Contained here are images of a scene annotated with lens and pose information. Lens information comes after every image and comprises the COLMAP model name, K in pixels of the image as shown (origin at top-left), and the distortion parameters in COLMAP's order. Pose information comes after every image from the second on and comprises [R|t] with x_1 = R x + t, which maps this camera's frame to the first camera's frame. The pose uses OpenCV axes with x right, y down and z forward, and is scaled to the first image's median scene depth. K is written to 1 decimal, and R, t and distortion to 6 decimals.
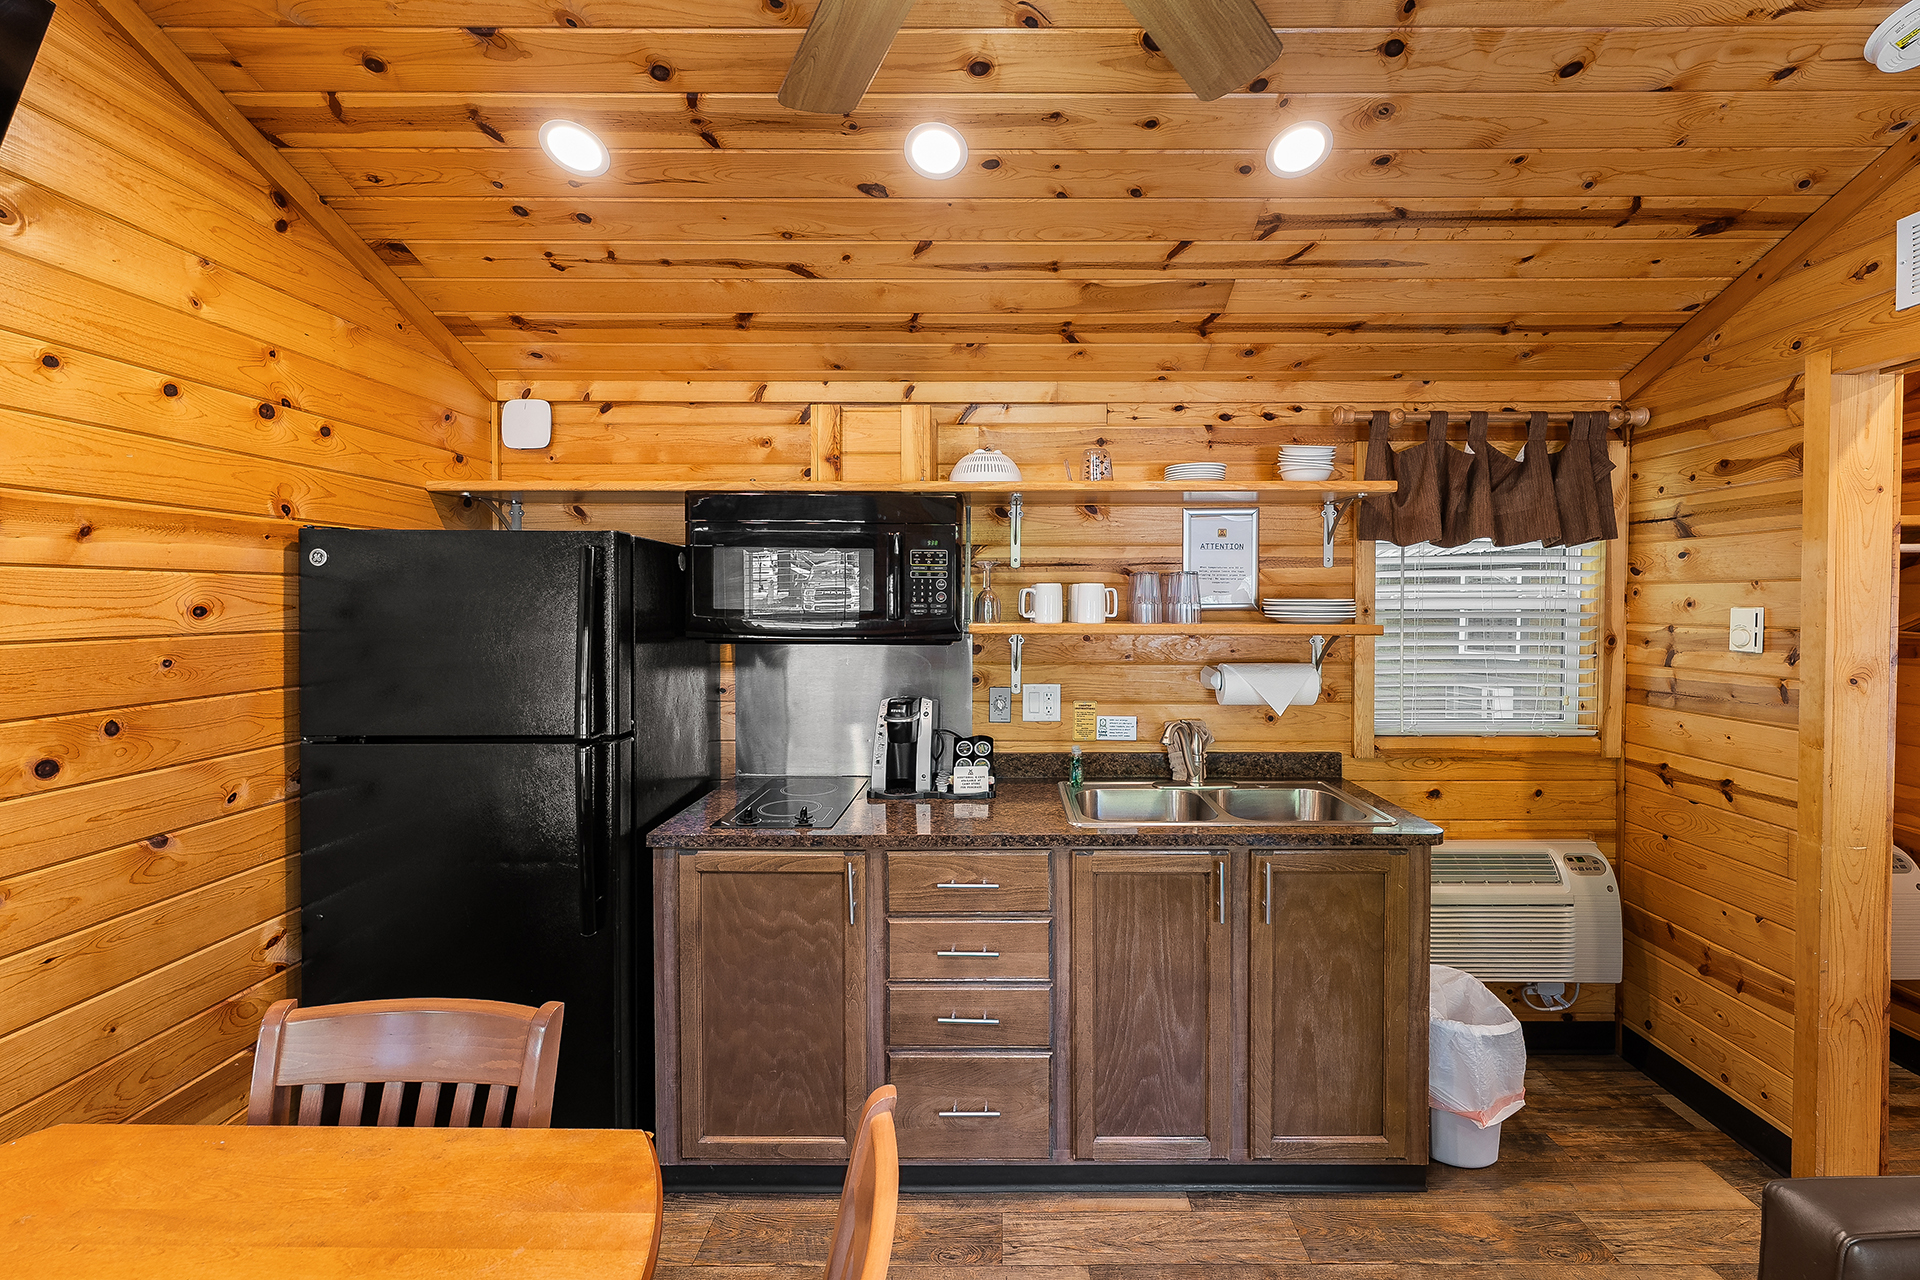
lens RADIAL K [[786.9, 0, 993.3], [0, 786.9, 616.7], [0, 0, 1]] dist [-0.001650, -0.000678]
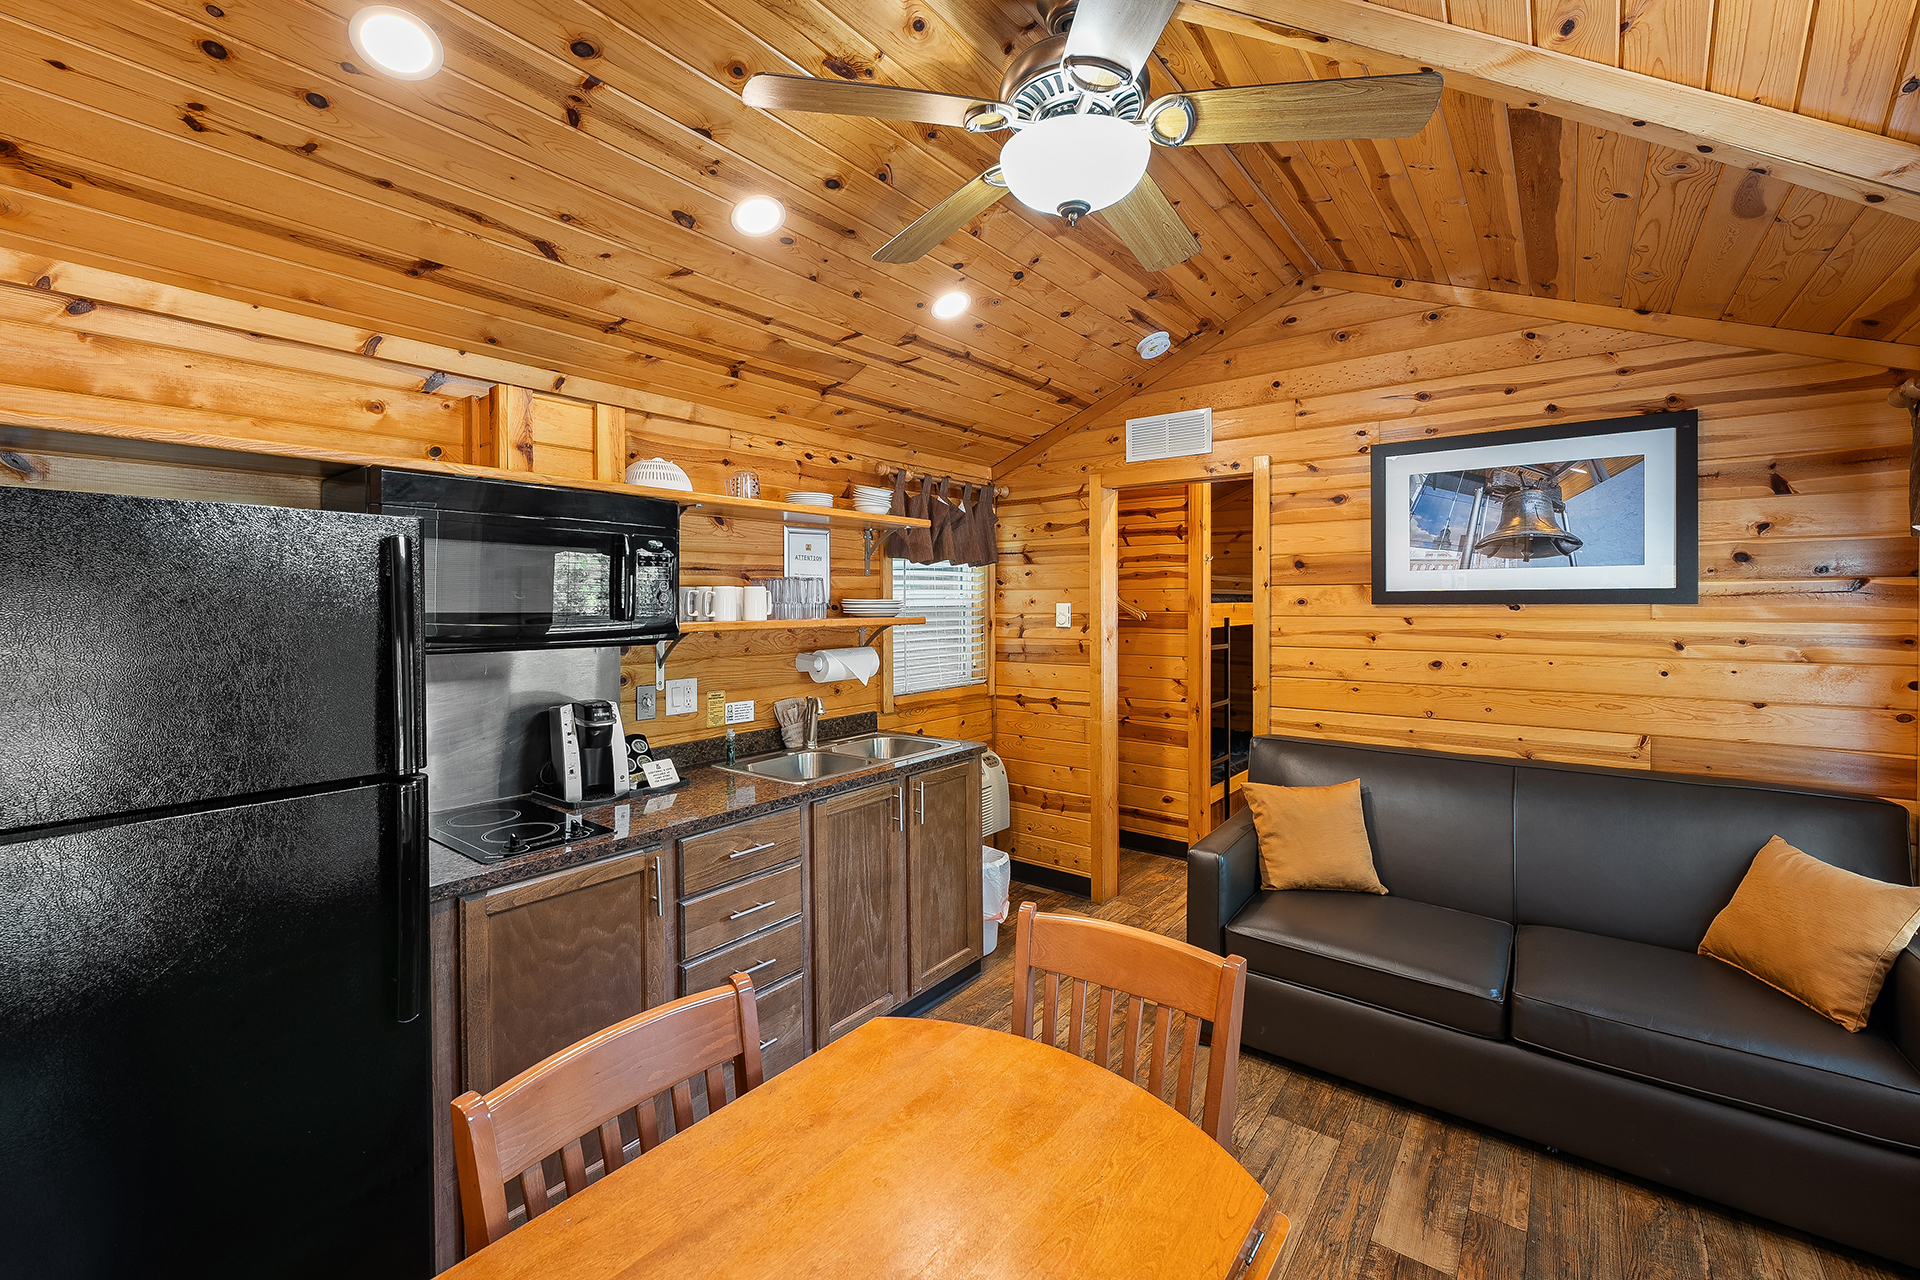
lens RADIAL K [[786.9, 0, 956.1], [0, 786.9, 610.3], [0, 0, 1]] dist [-0.001650, -0.000678]
pose [[0.615449, -0.013374, 0.788063, -0.690742], [0.022847, 0.999739, -0.000876, 0.000773], [-0.787845, 0.018544, 0.615594, 0.050558]]
